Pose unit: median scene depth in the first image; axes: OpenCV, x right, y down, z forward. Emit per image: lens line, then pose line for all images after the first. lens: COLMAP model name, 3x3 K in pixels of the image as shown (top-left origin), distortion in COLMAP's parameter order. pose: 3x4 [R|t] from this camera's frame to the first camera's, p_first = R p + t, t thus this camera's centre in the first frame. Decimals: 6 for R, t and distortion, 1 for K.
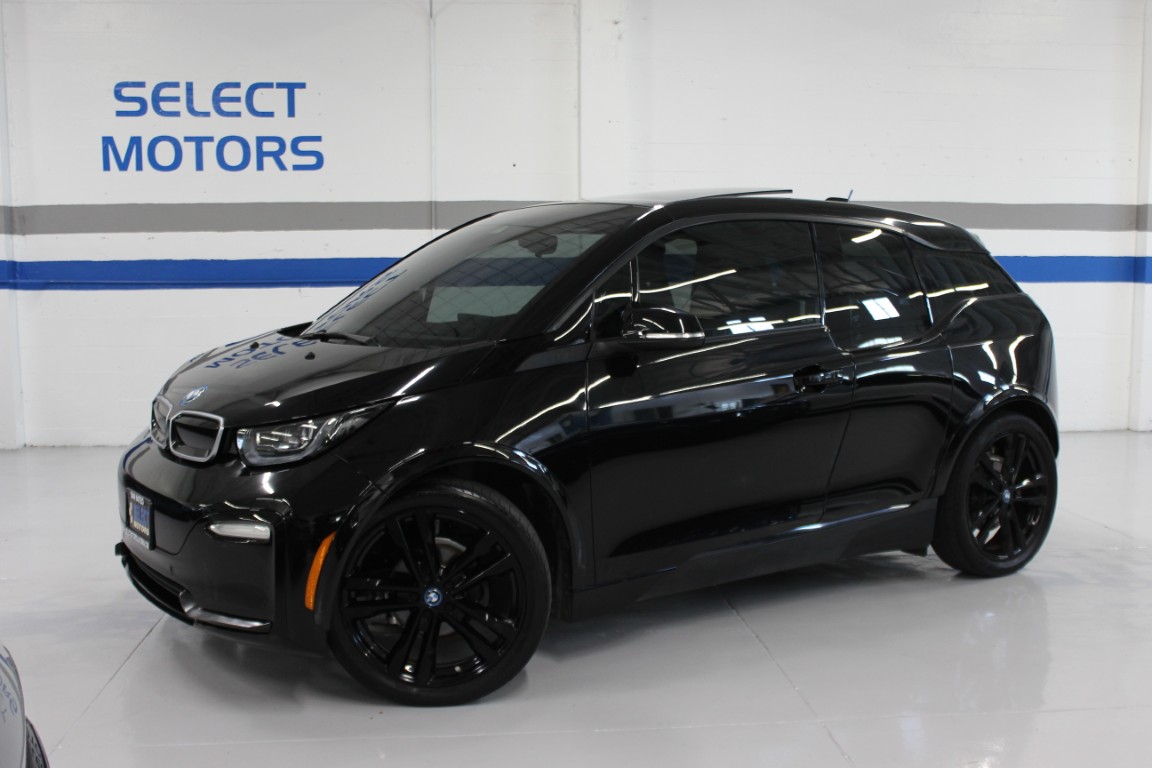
lens RADIAL K [[1234.8, 0, 576.0], [0, 1234.8, 384.0], [0, 0, 1]] dist [-0.100010, 0.049556]
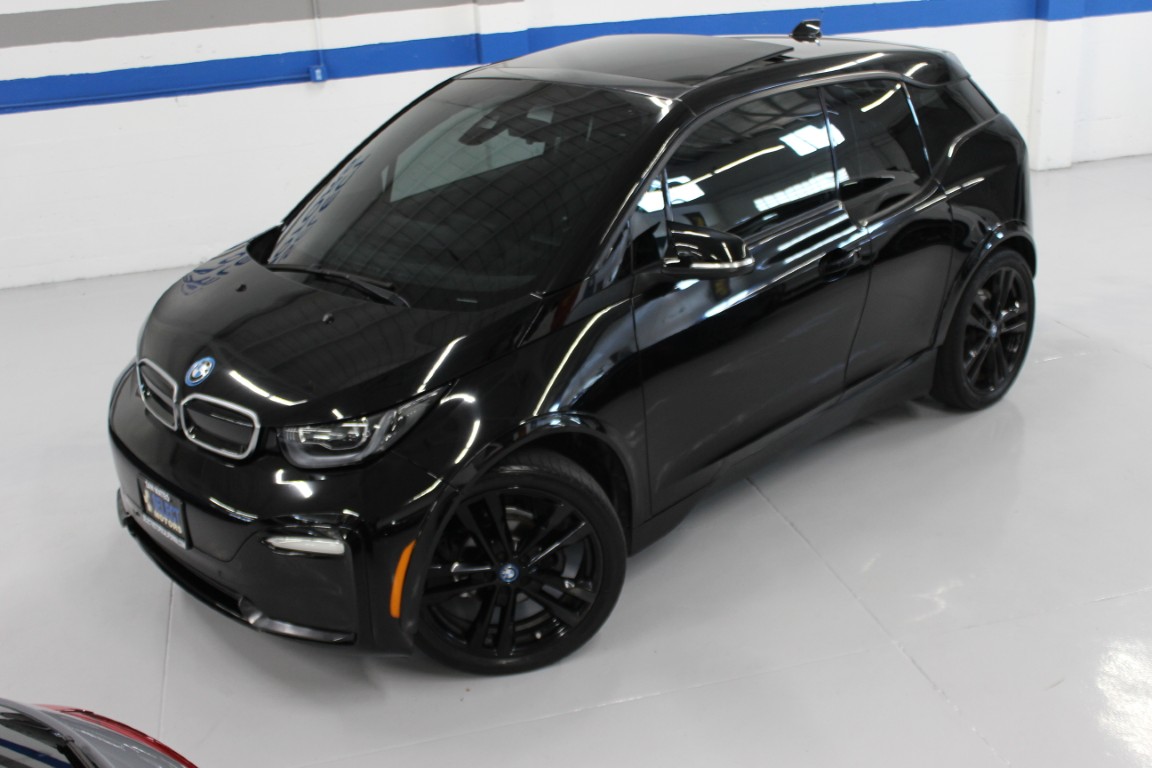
lens RADIAL K [[1234.8, 0, 576.0], [0, 1234.8, 384.0], [0, 0, 1]] dist [-0.100010, 0.049556]
pose [[0.986141, -0.107820, 0.126102, -0.159142], [0.071535, 0.962089, 0.263187, -0.206308], [-0.149698, -0.250519, 0.956468, 0.096037]]
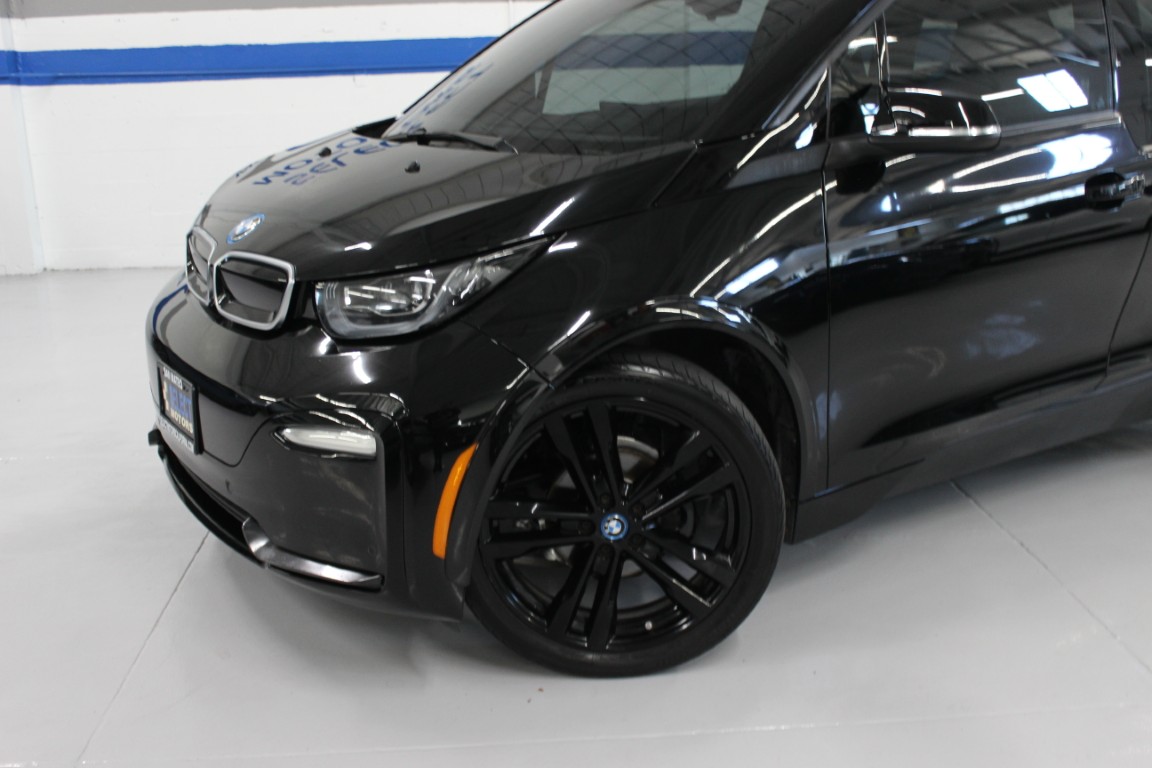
lens RADIAL K [[1234.8, 0, 576.0], [0, 1234.8, 384.0], [0, 0, 1]] dist [-0.100010, 0.049556]
pose [[0.999453, -0.008475, -0.031980, -0.107253], [0.013710, 0.985823, 0.167230, -0.017763], [0.030109, -0.167576, 0.985399, 0.317558]]
